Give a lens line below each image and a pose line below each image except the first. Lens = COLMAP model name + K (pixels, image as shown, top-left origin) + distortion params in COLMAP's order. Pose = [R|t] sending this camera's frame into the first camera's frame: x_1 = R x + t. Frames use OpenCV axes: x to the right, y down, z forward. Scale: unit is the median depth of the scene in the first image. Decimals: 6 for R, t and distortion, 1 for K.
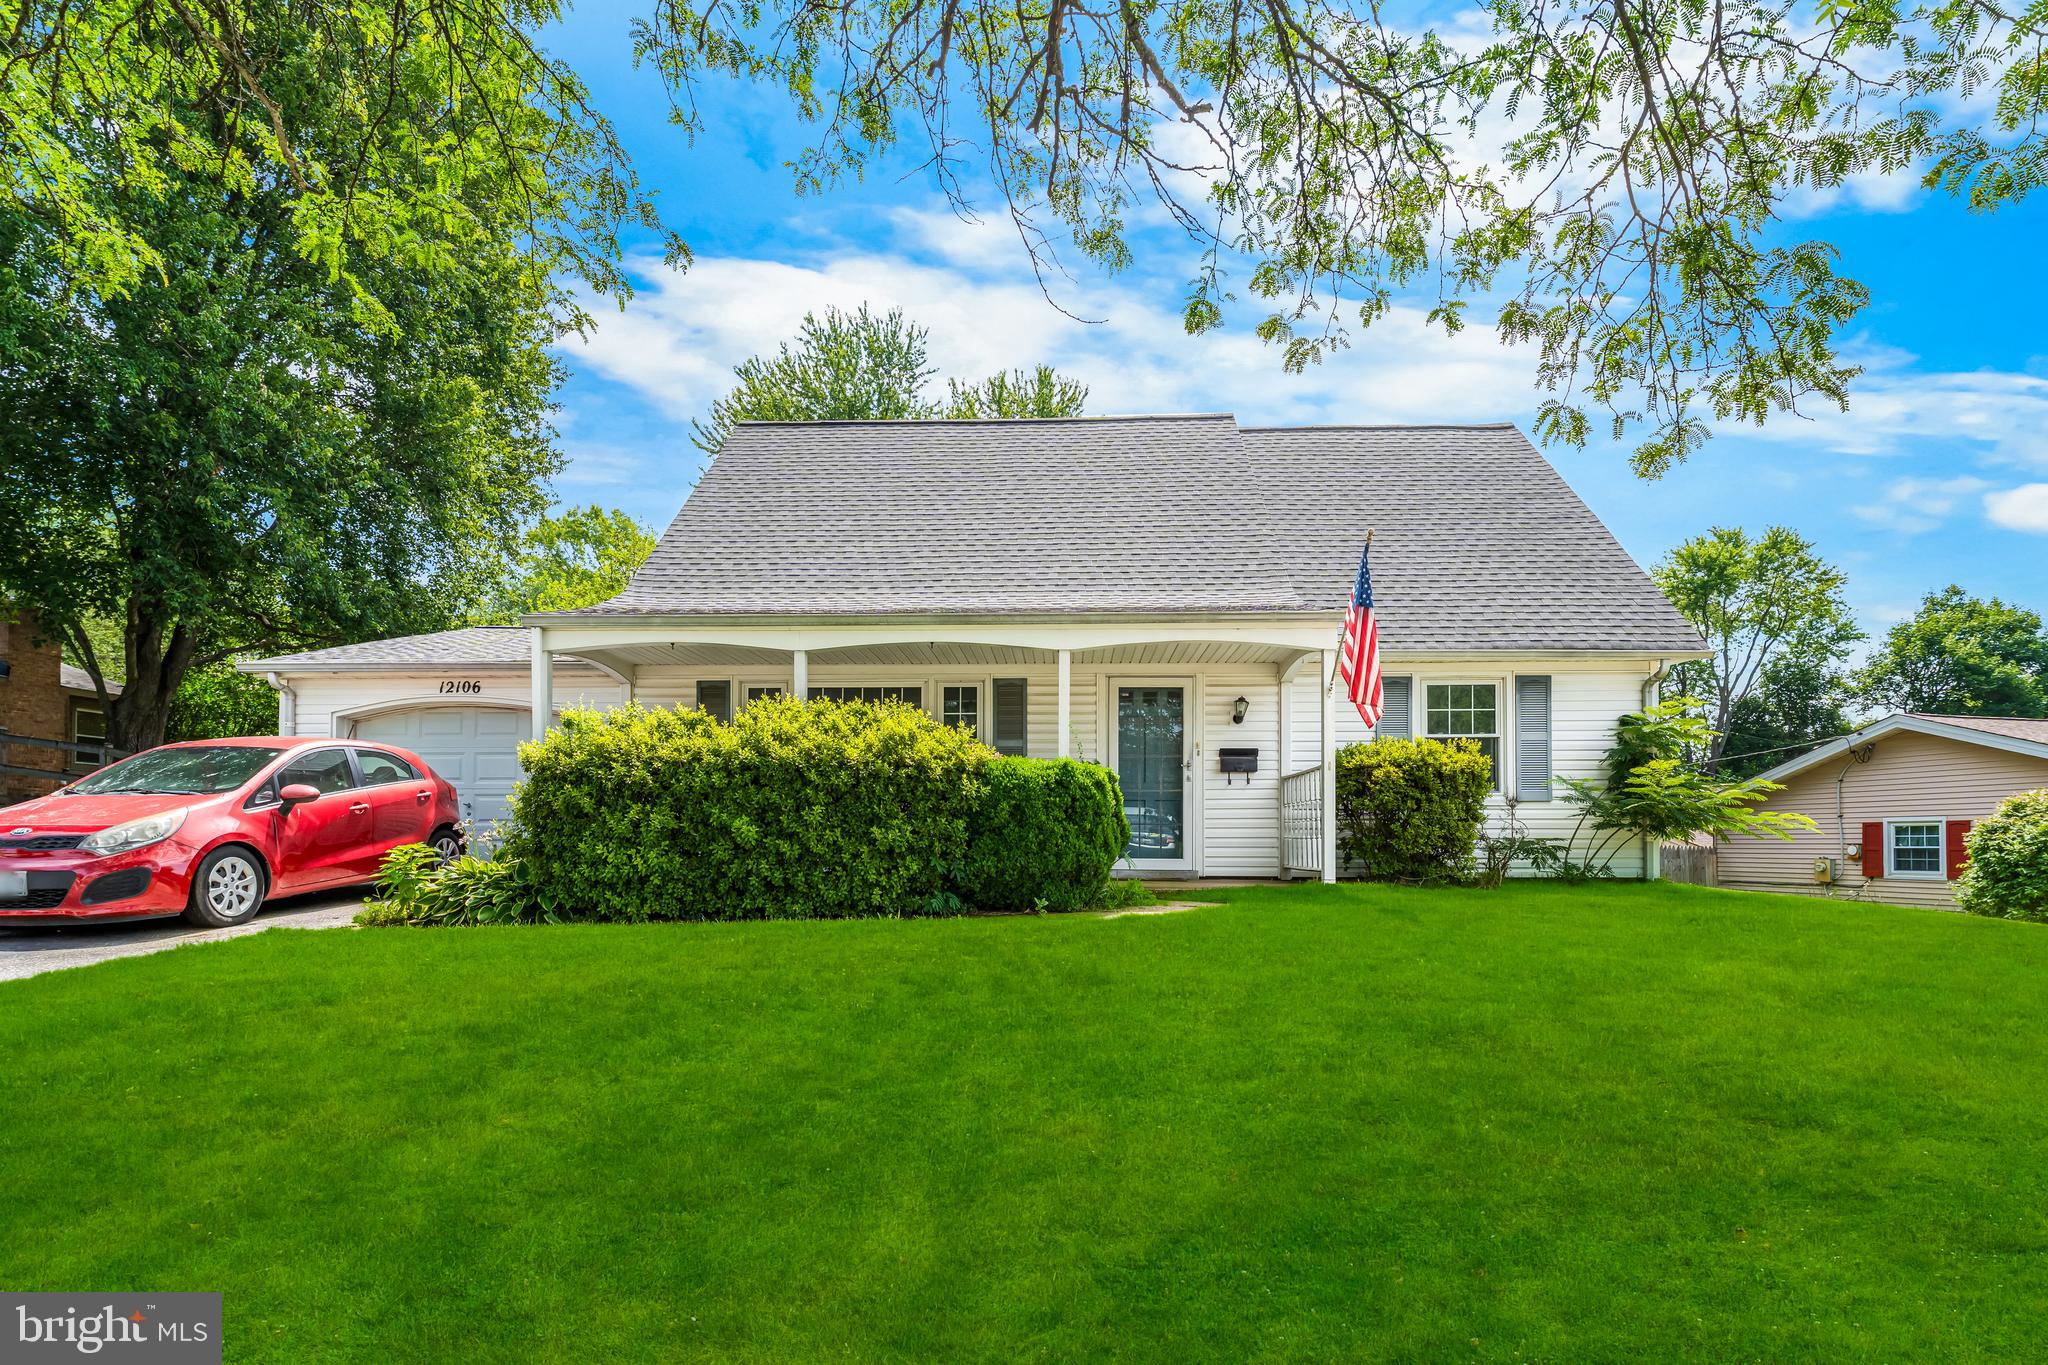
lens RADIAL K [[1075.8, 0, 1011.4], [0, 1075.8, 700.7], [0, 0, 1]] dist [-0.006732, -0.000759]
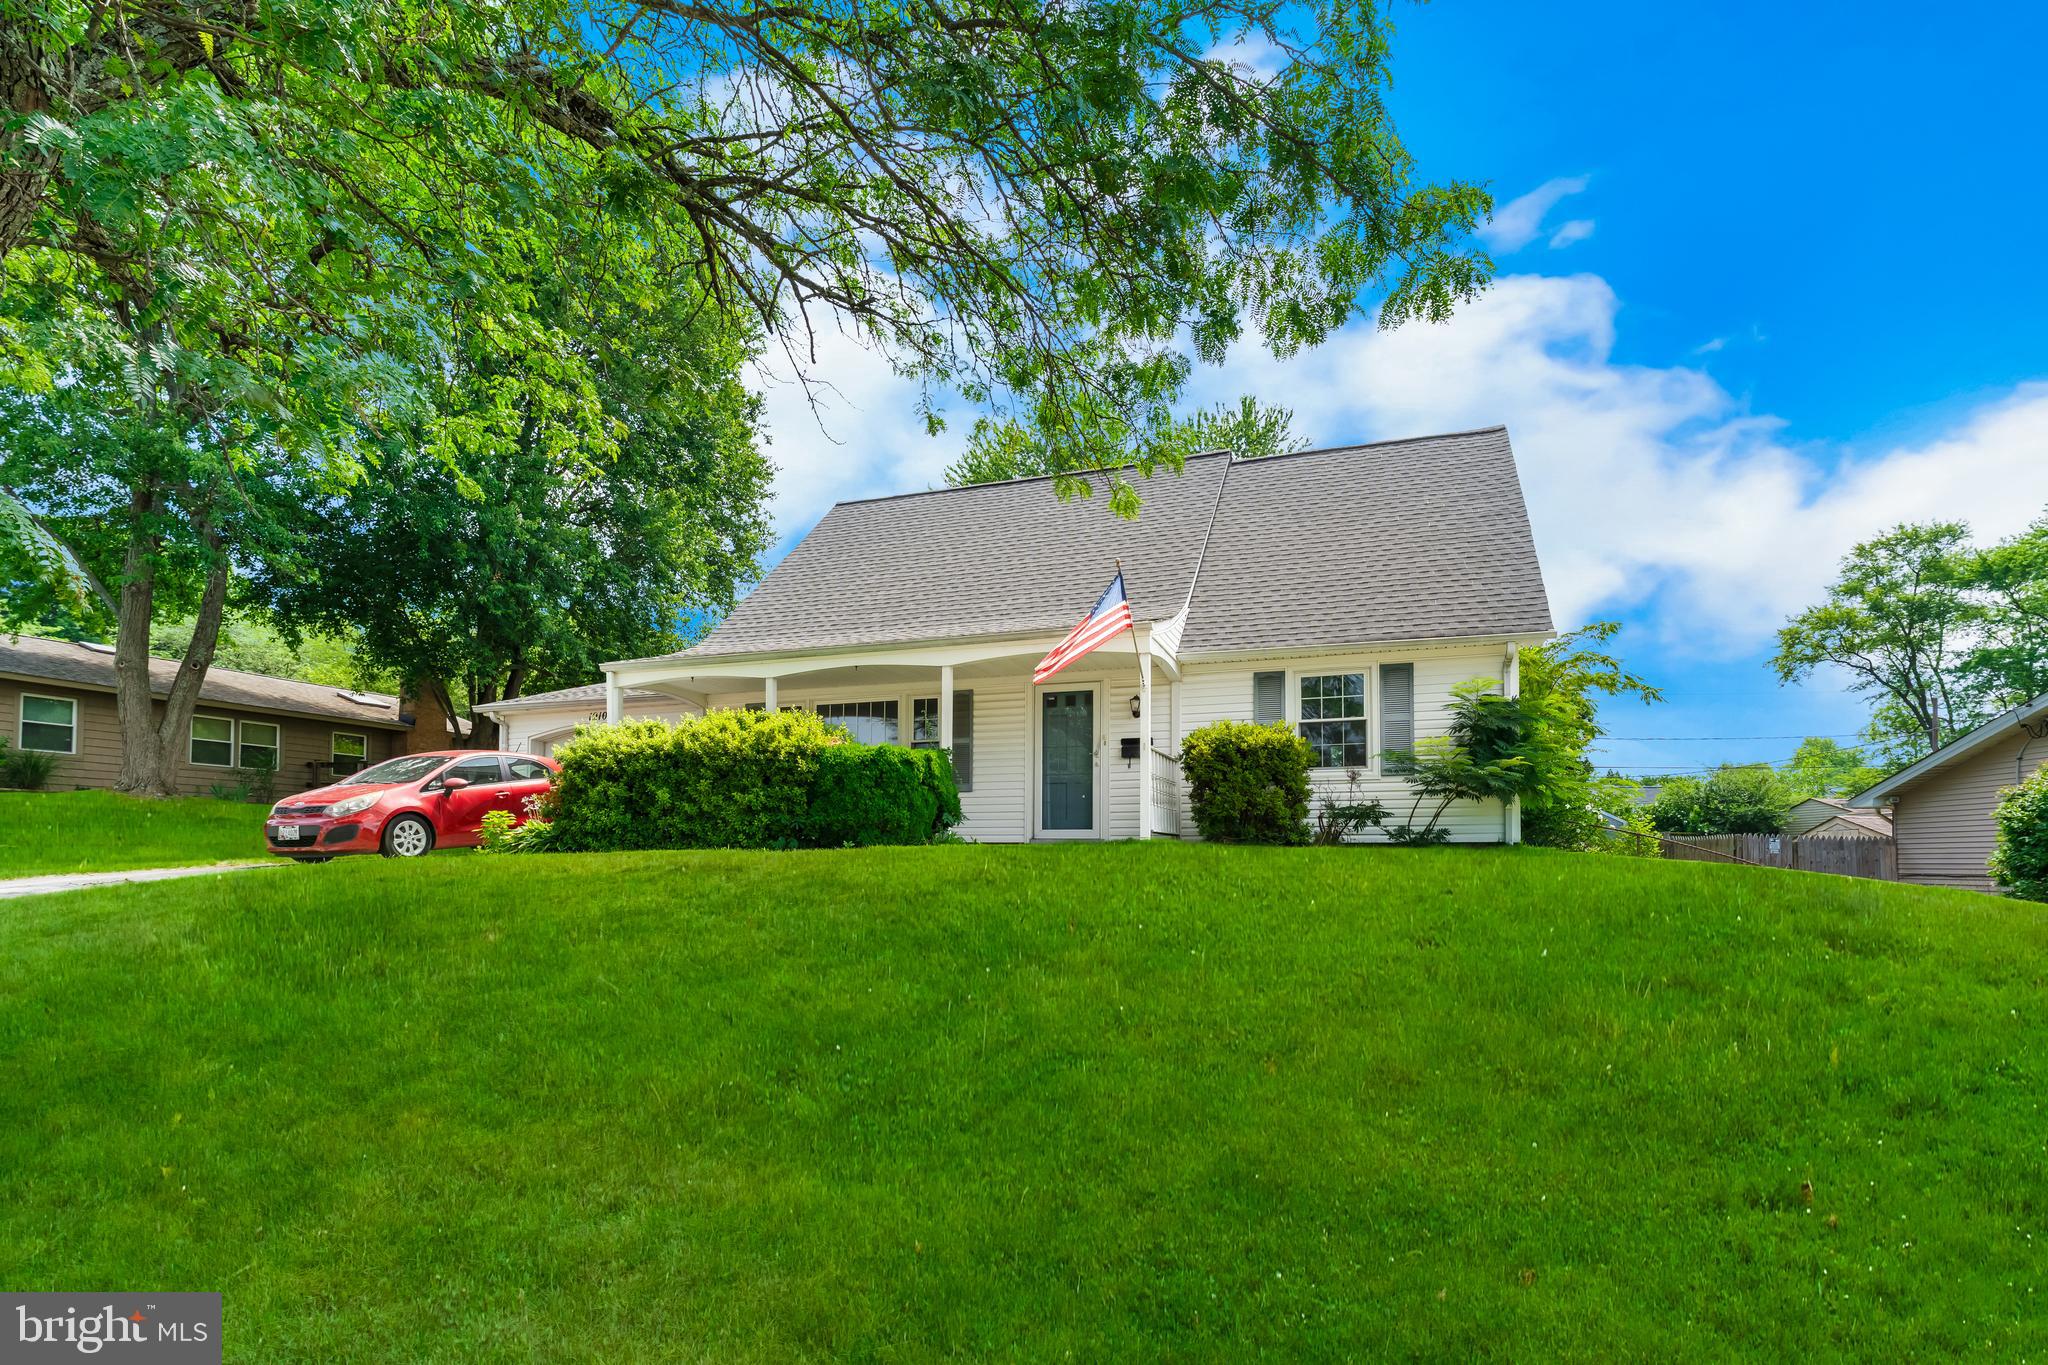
lens RADIAL K [[1075.8, 0, 1027.7], [0, 1075.8, 691.5], [0, 0, 1]] dist [-0.006732, -0.000759]
pose [[0.950669, -0.052056, -0.305807, 0.543682], [0.041703, 0.998317, -0.040295, 0.040984], [0.307390, 0.025554, 0.951240, -0.226500]]
